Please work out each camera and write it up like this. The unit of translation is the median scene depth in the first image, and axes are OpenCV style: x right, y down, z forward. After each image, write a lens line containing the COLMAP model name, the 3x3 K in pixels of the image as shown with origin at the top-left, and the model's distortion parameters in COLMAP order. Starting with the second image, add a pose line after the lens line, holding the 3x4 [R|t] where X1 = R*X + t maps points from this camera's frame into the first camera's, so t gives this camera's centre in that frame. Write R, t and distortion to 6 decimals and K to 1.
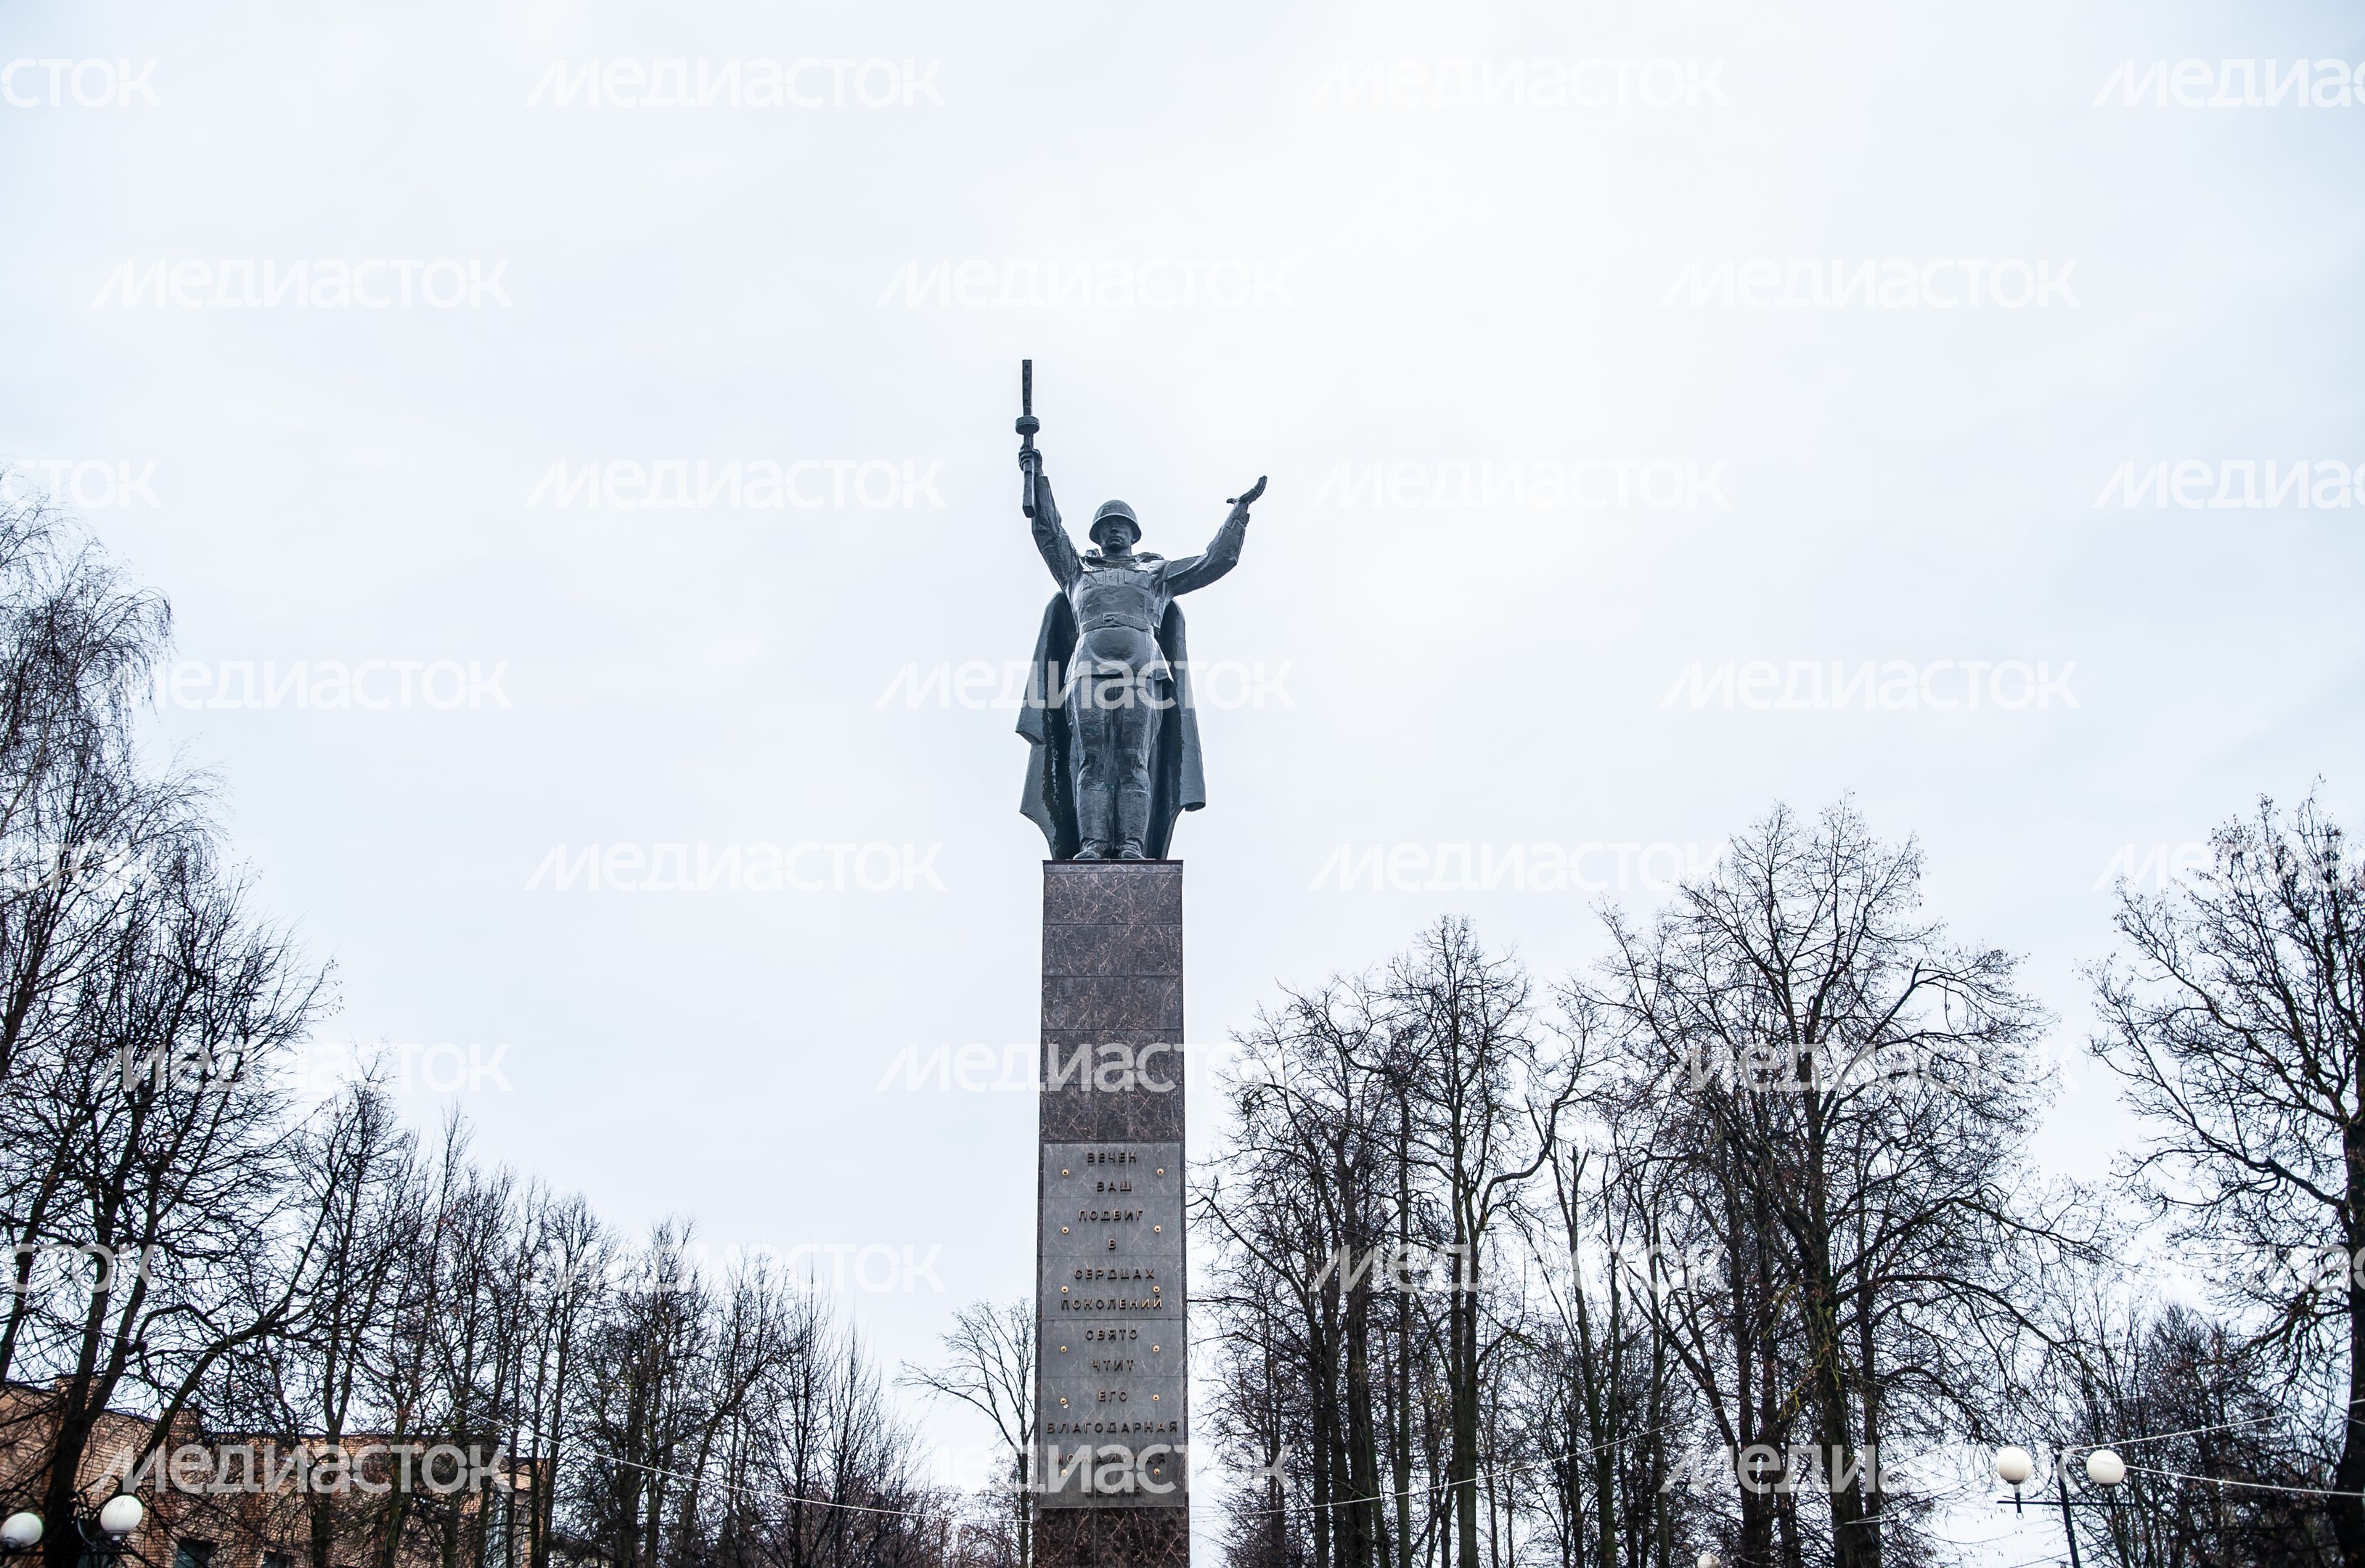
lens RADIAL K [[1954.3, 0, 1182.5], [0, 1954.3, 784.0], [0, 0, 1]] dist [-0.126070, 0.125300]
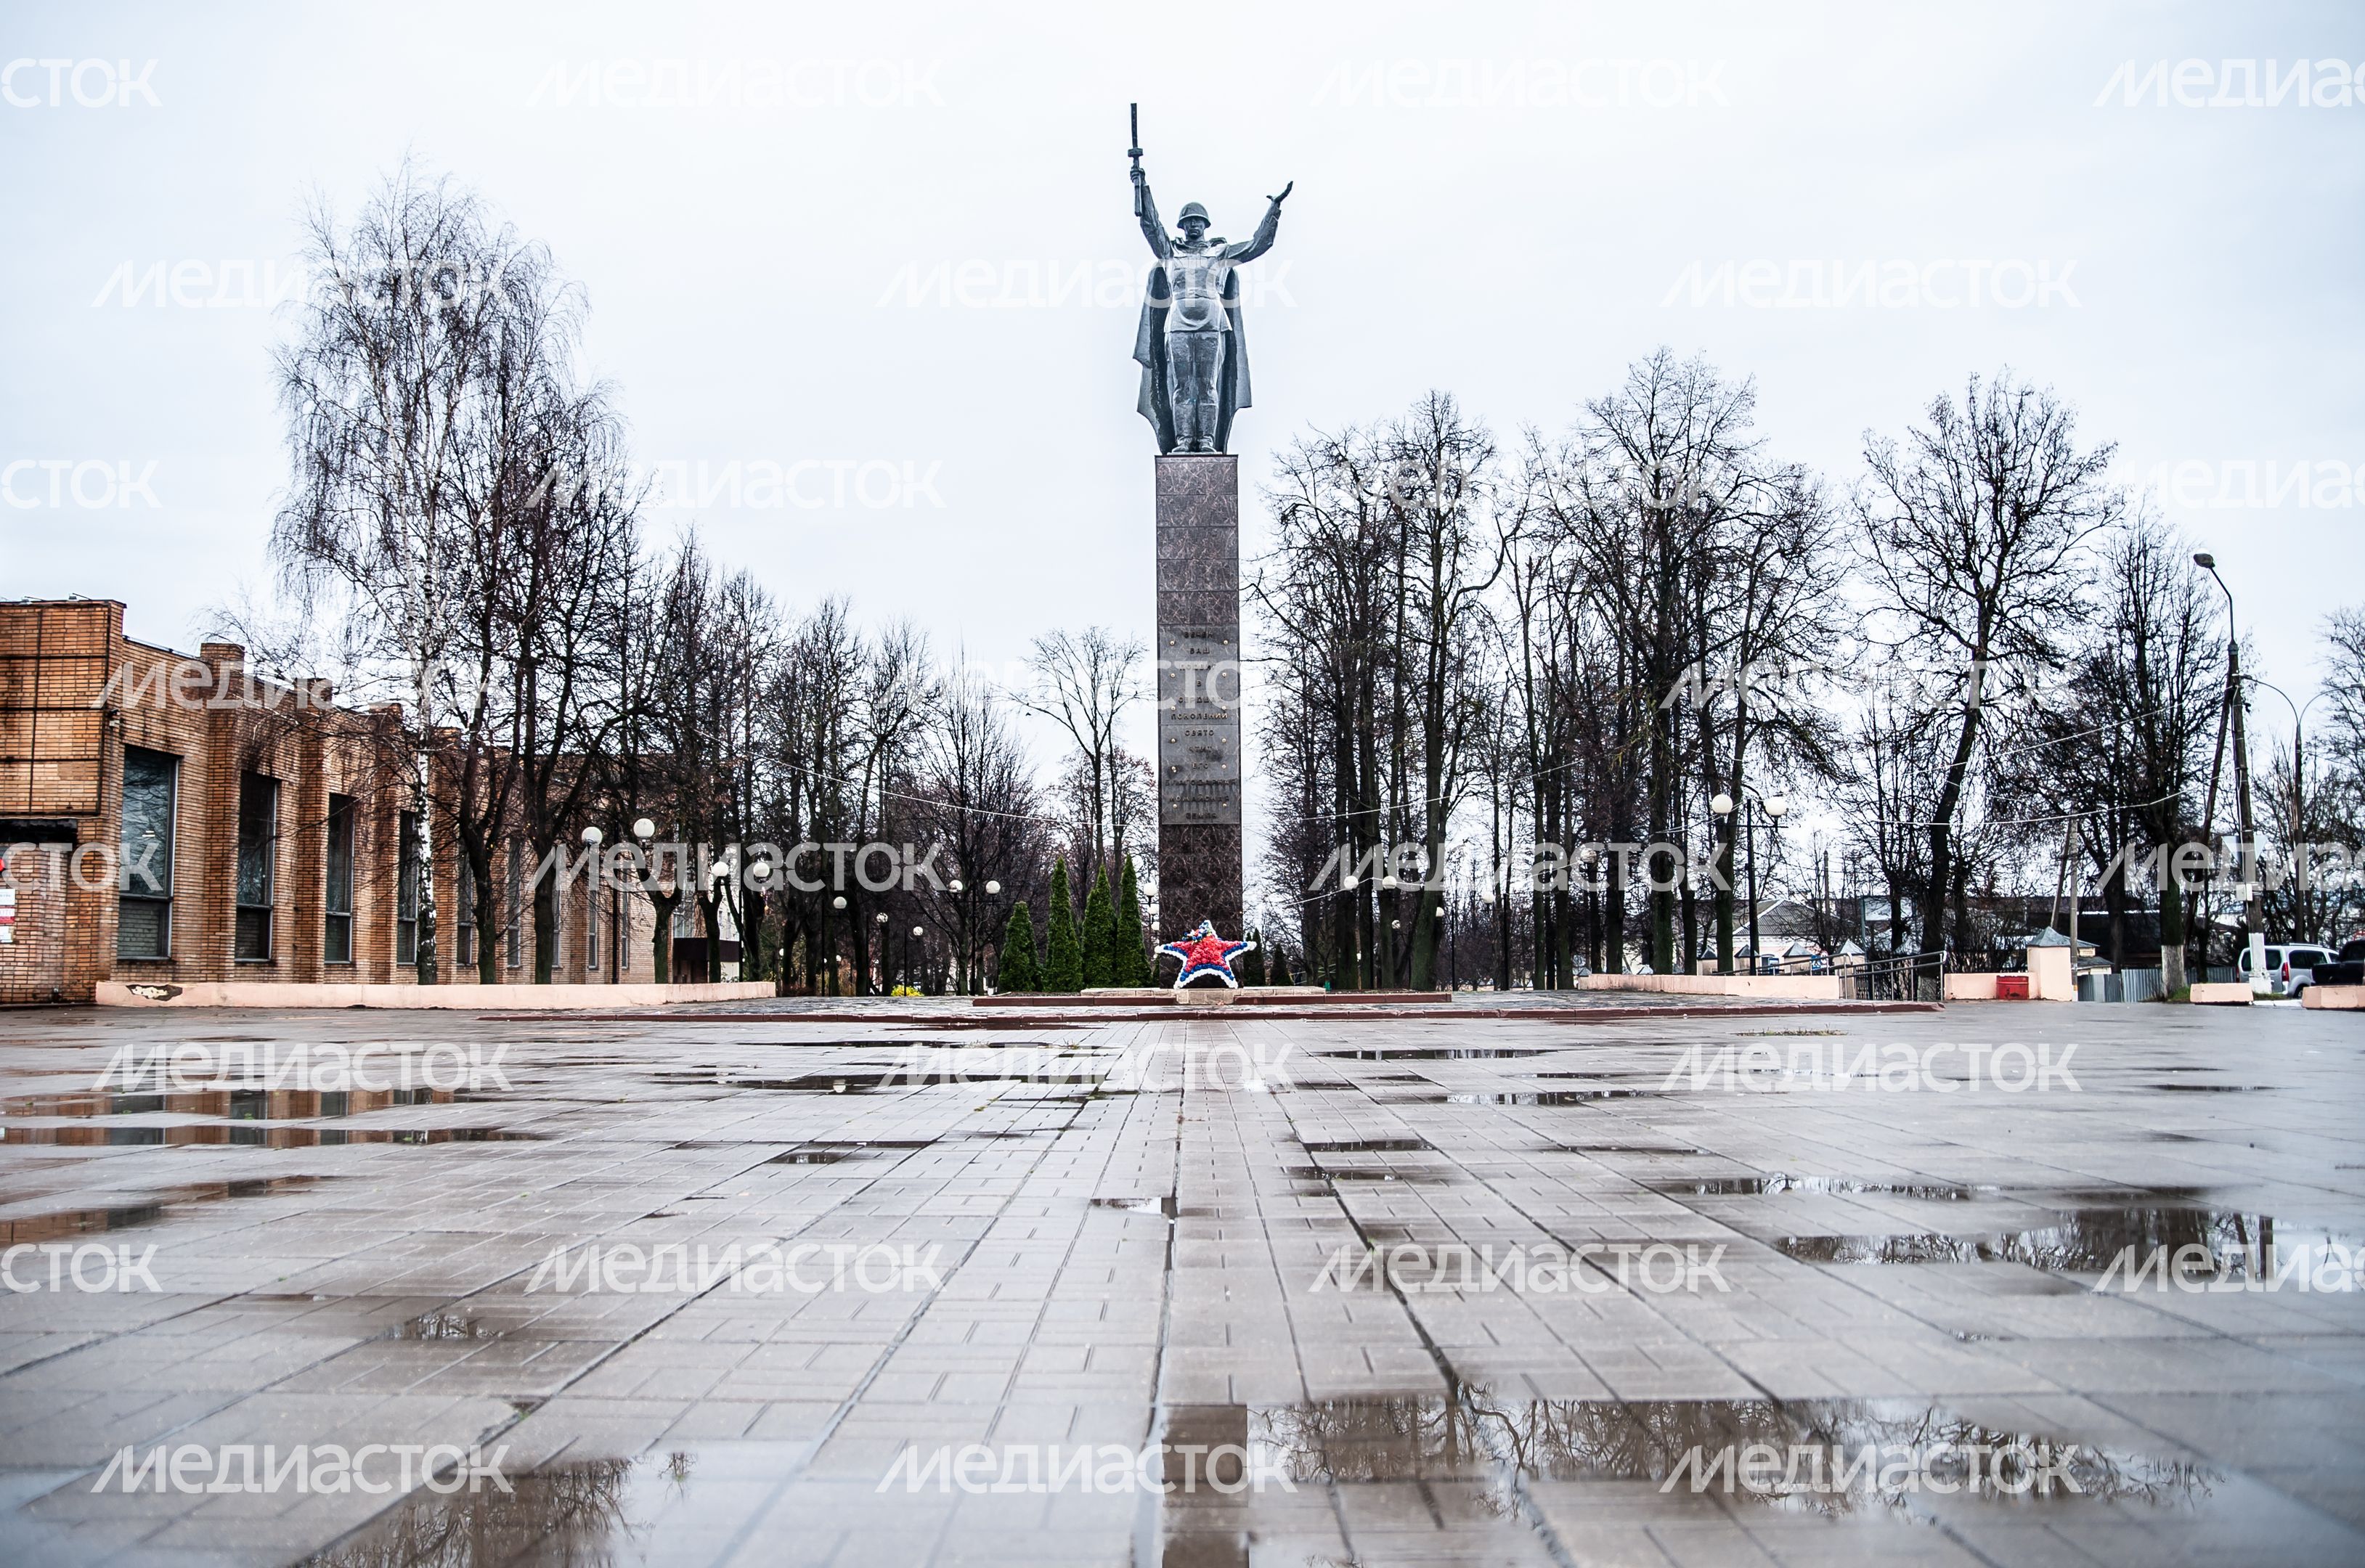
lens RADIAL K [[2023.6, 0, 1110.0], [0, 2023.6, 774.5], [0, 0, 1]] dist [-0.126615, 0.131460]
pose [[0.998207, 0.001476, -0.059845, -0.004587], [0.019127, 0.939429, 0.342208, -0.230114], [0.056725, -0.342739, 0.937716, -0.557011]]
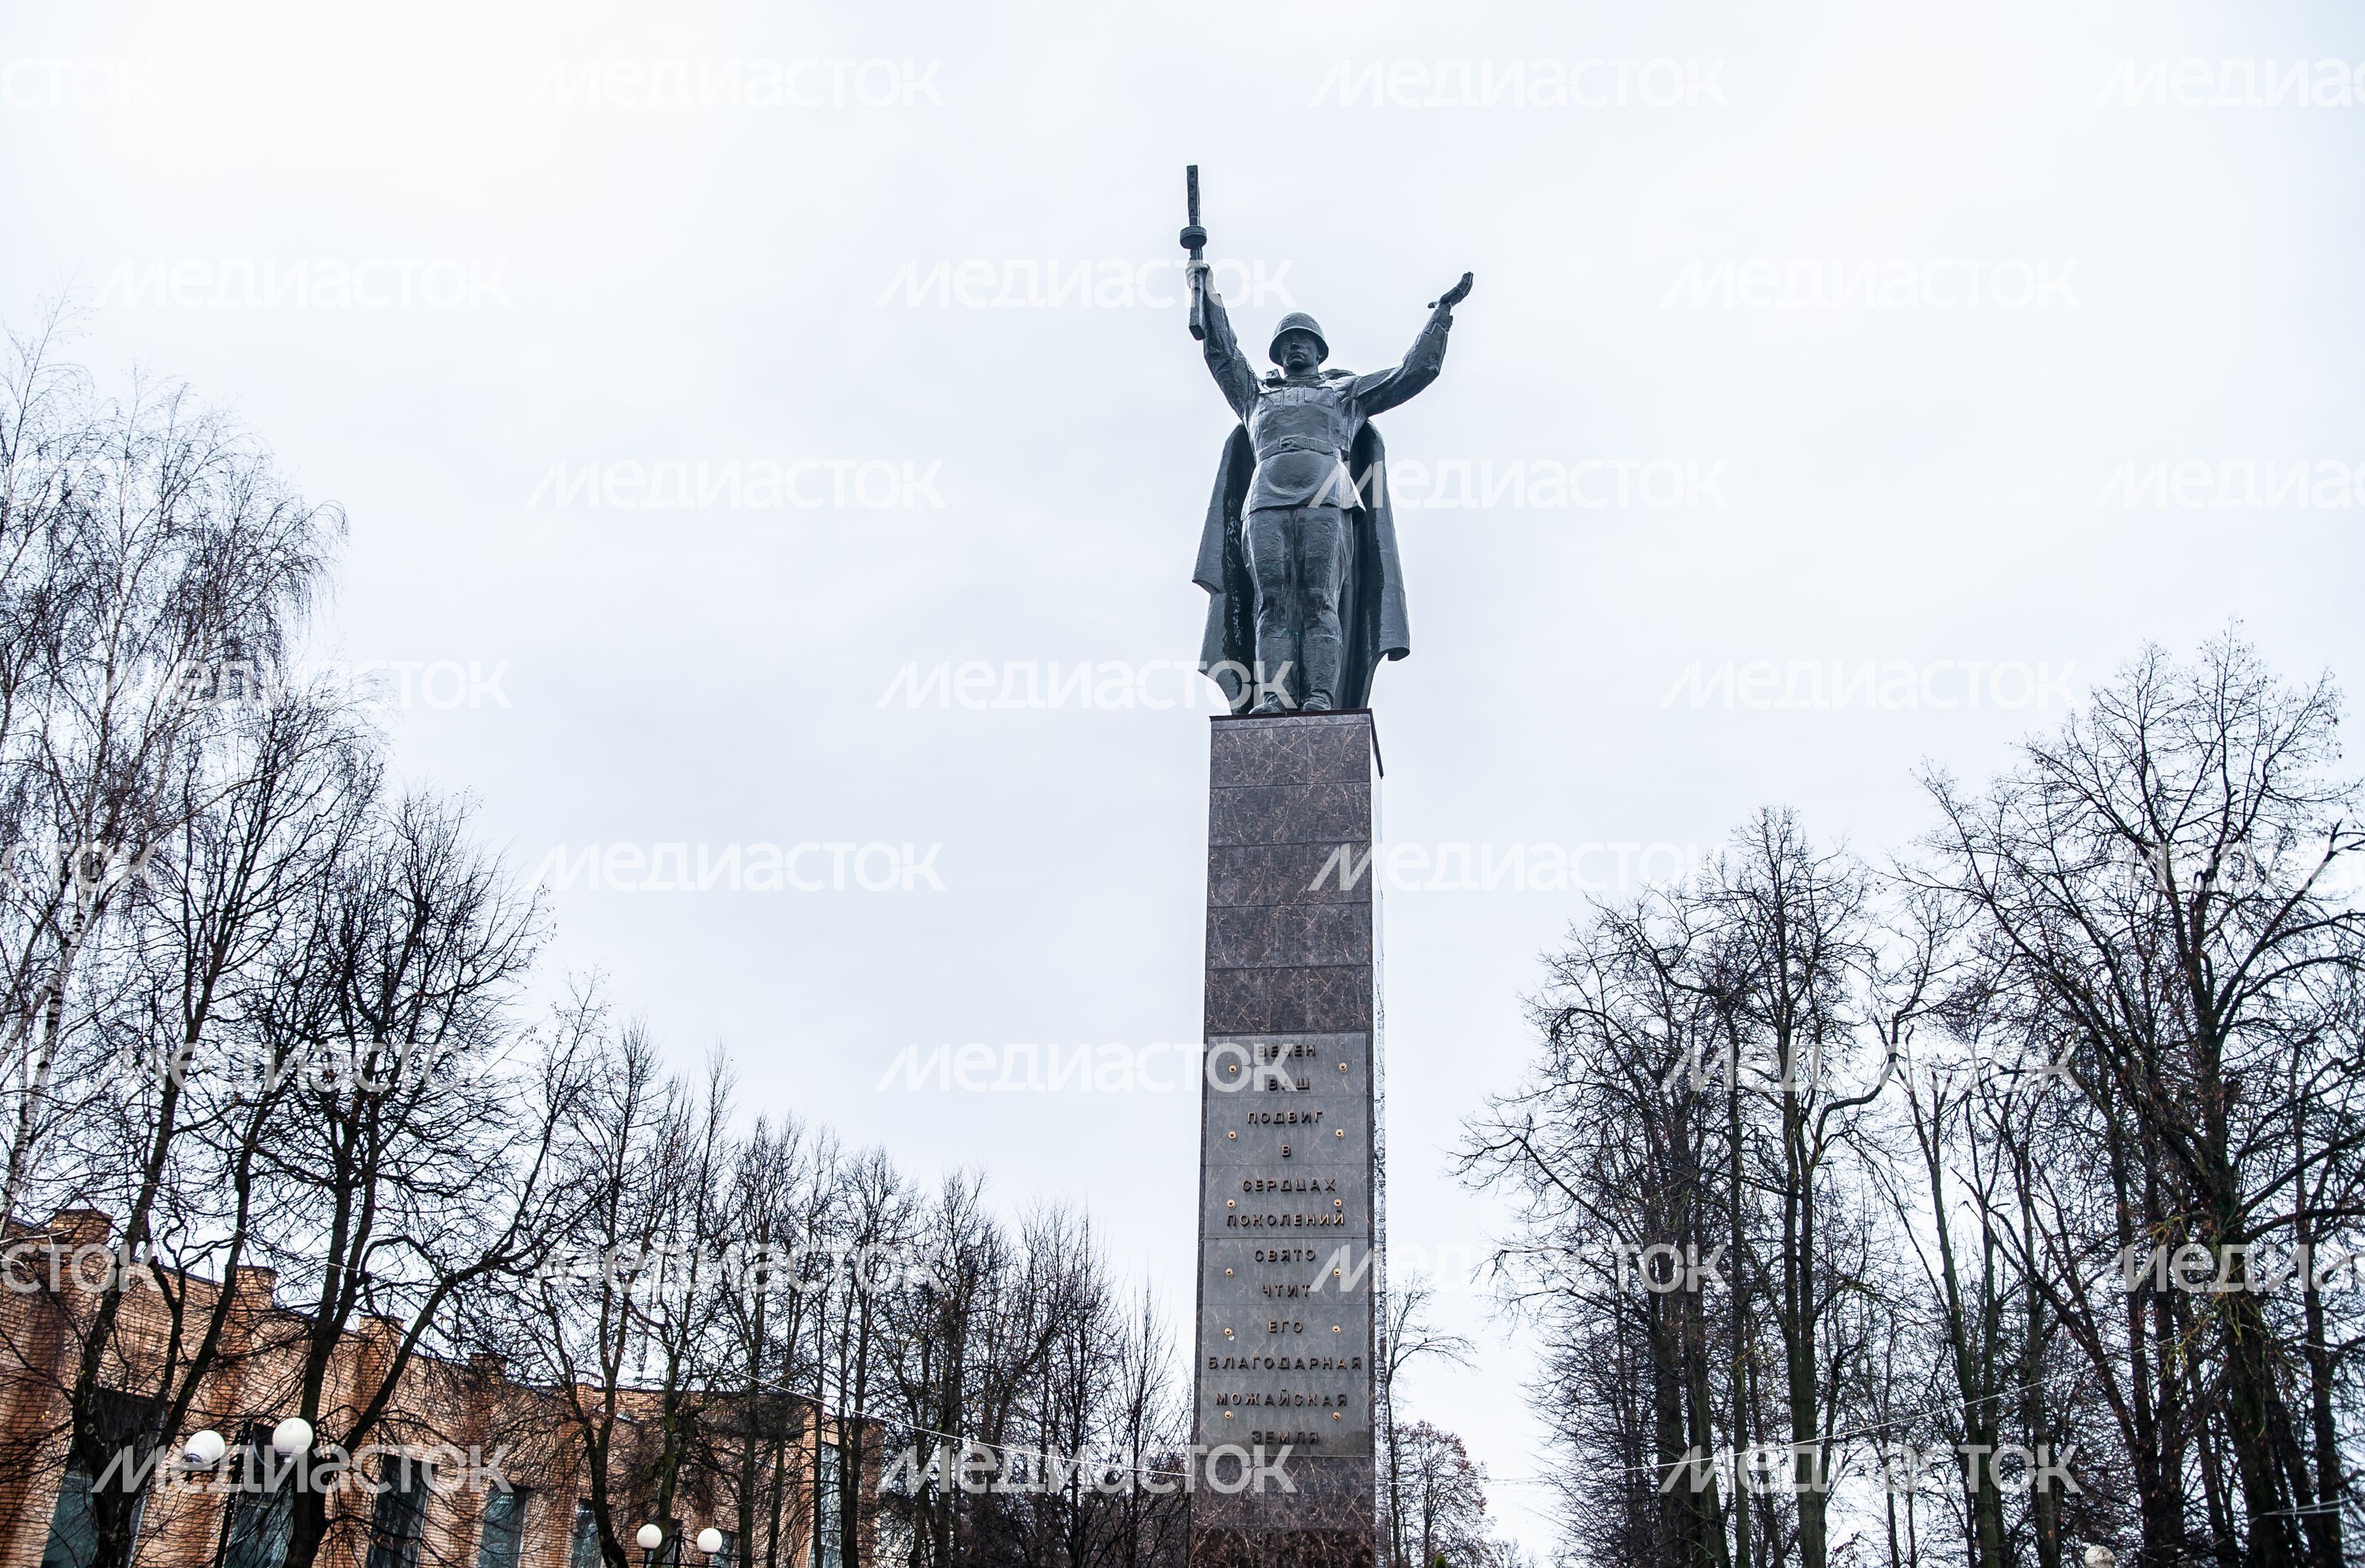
lens RADIAL K [[2023.9, 0, 1110.0], [0, 2023.9, 774.5], [0, 0, 1]] dist [-0.126615, 0.131460]
pose [[0.975343, -0.041018, -0.216848, 0.061789], [0.044783, 0.998919, 0.012475, 0.040236], [0.216102, -0.021878, 0.976126, 0.085173]]
